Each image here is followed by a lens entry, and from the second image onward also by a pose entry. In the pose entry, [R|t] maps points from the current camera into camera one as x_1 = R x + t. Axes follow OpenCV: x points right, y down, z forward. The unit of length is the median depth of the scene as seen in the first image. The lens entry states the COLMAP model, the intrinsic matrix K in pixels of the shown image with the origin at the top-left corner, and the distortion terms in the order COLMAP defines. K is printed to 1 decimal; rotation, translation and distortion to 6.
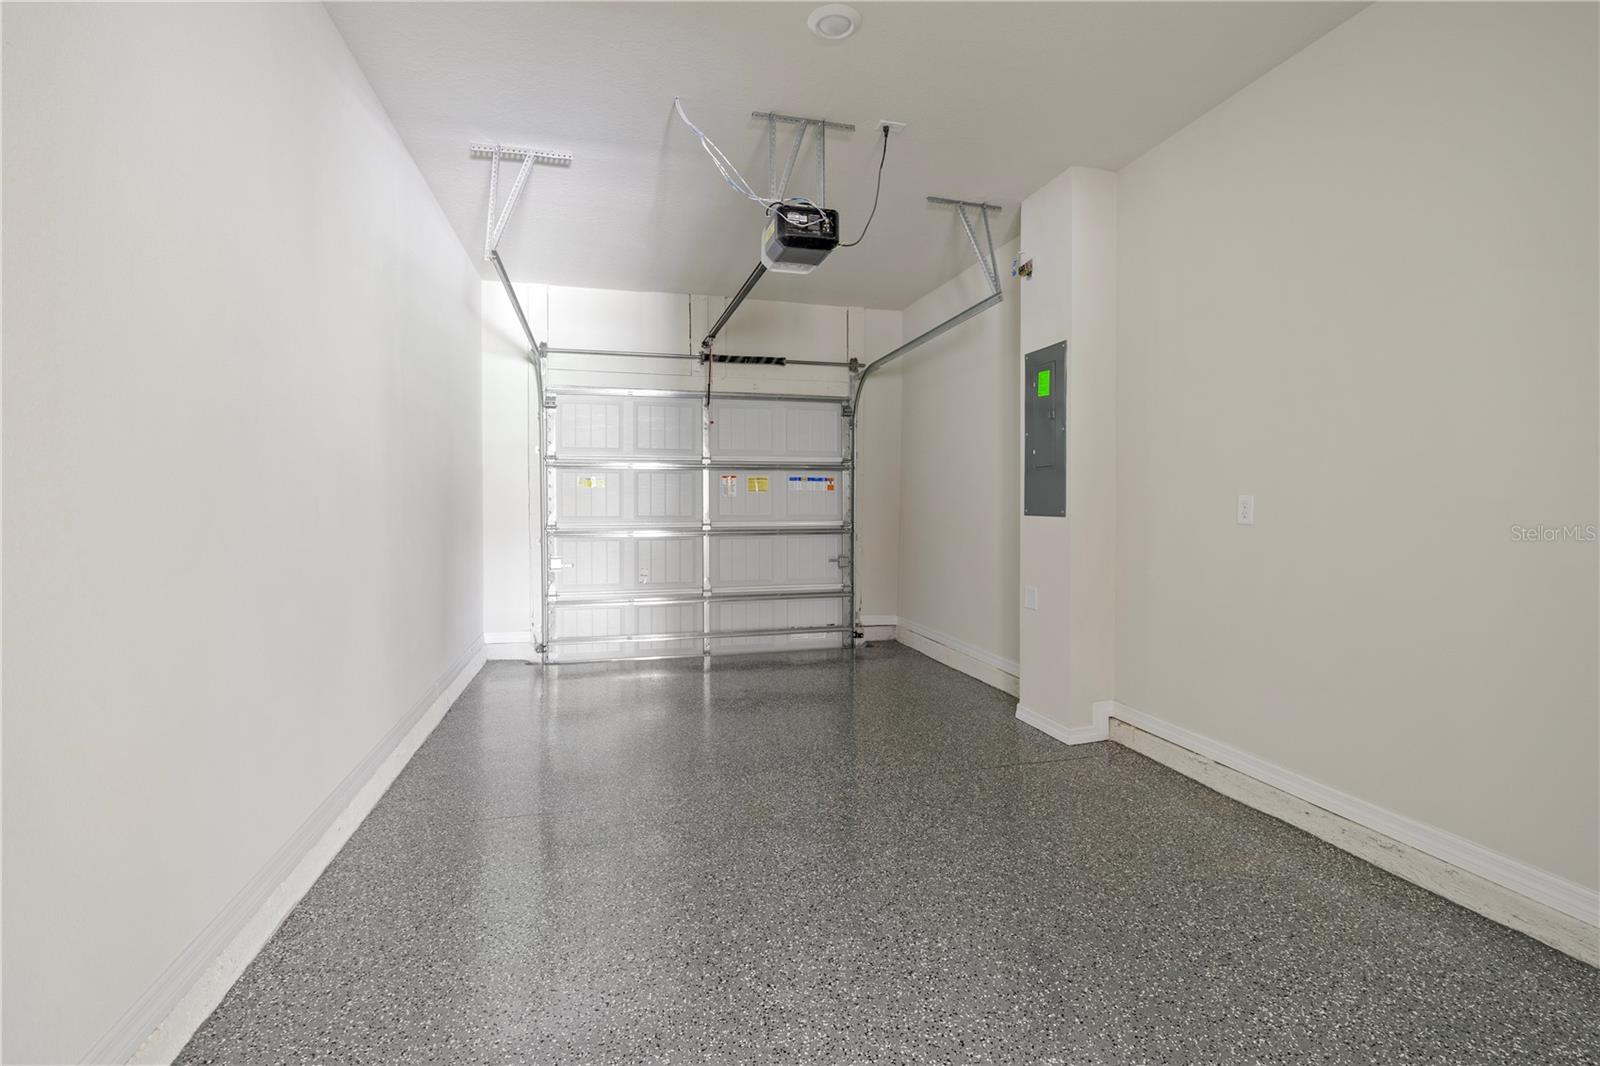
lens RADIAL K [[732.7, 0, 799.3], [0, 732.7, 496.8], [0, 0, 1]] dist [-0.007897, 0.000672]
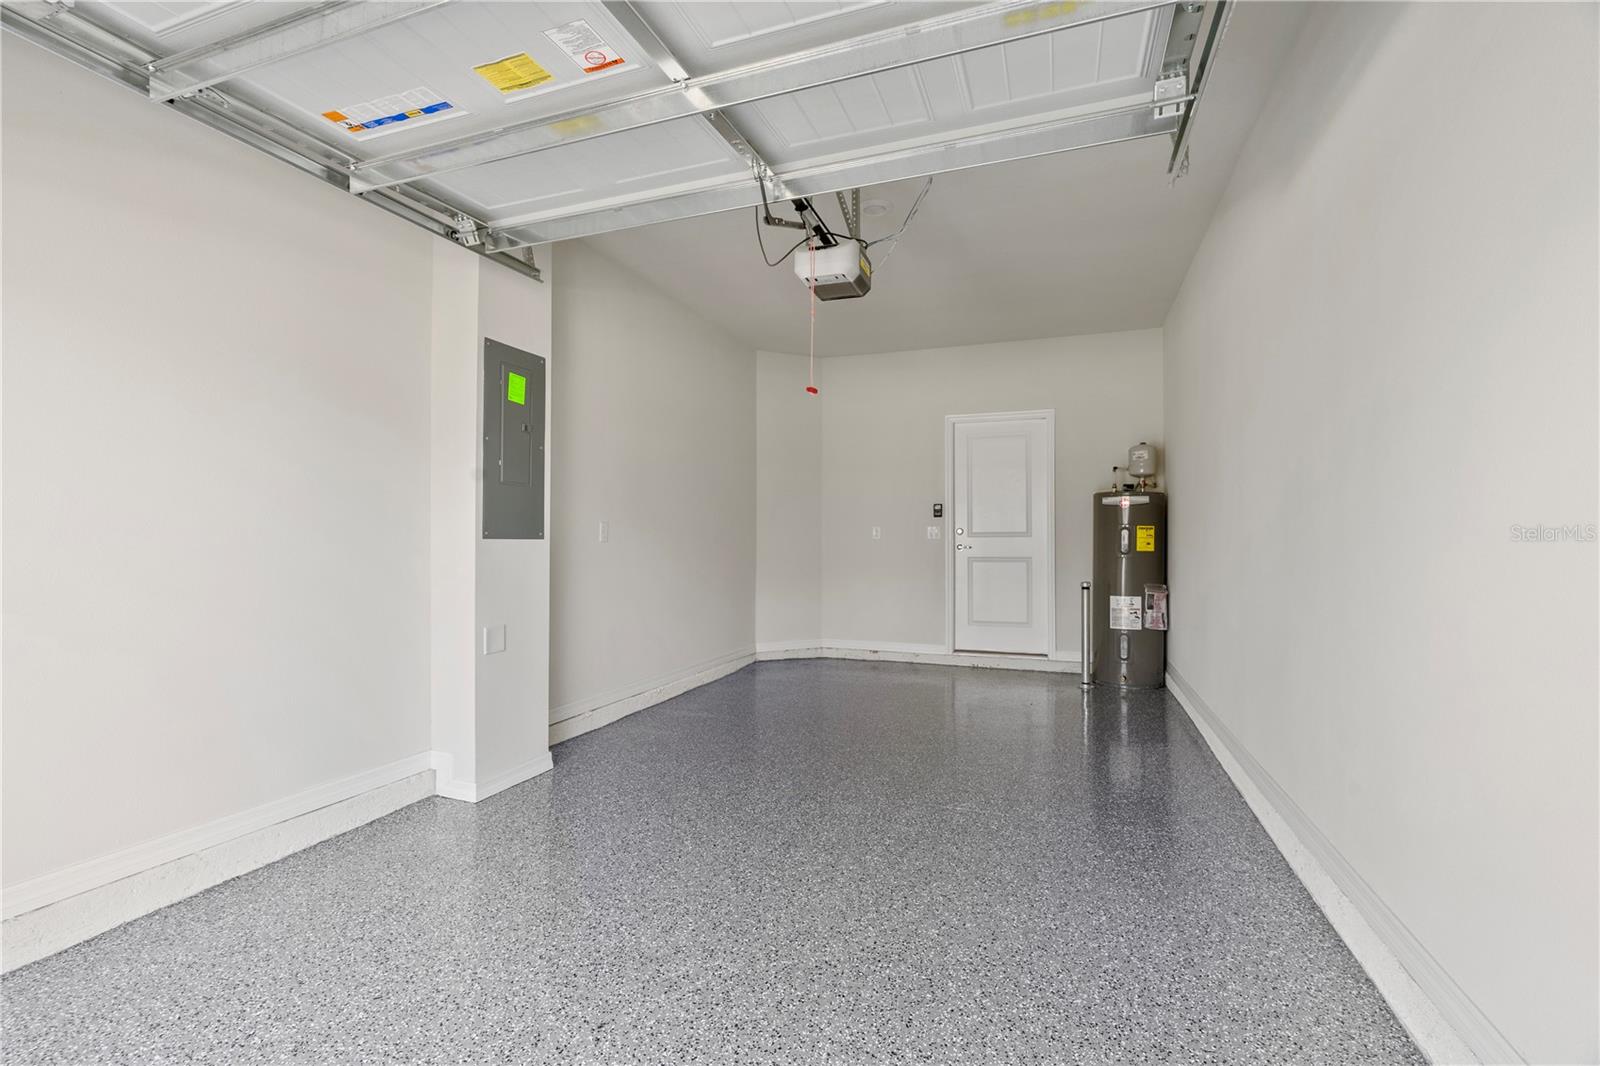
lens RADIAL K [[721.4, 0, 796.5], [0, 721.4, 516.5], [0, 0, 1]] dist [-0.004235, 0.000074]
pose [[-0.819594, 0.017012, 0.572692, -0.489601], [-0.005392, 0.999286, -0.037401, 0.033351], [-0.572919, -0.033742, -0.818917, 1.686789]]
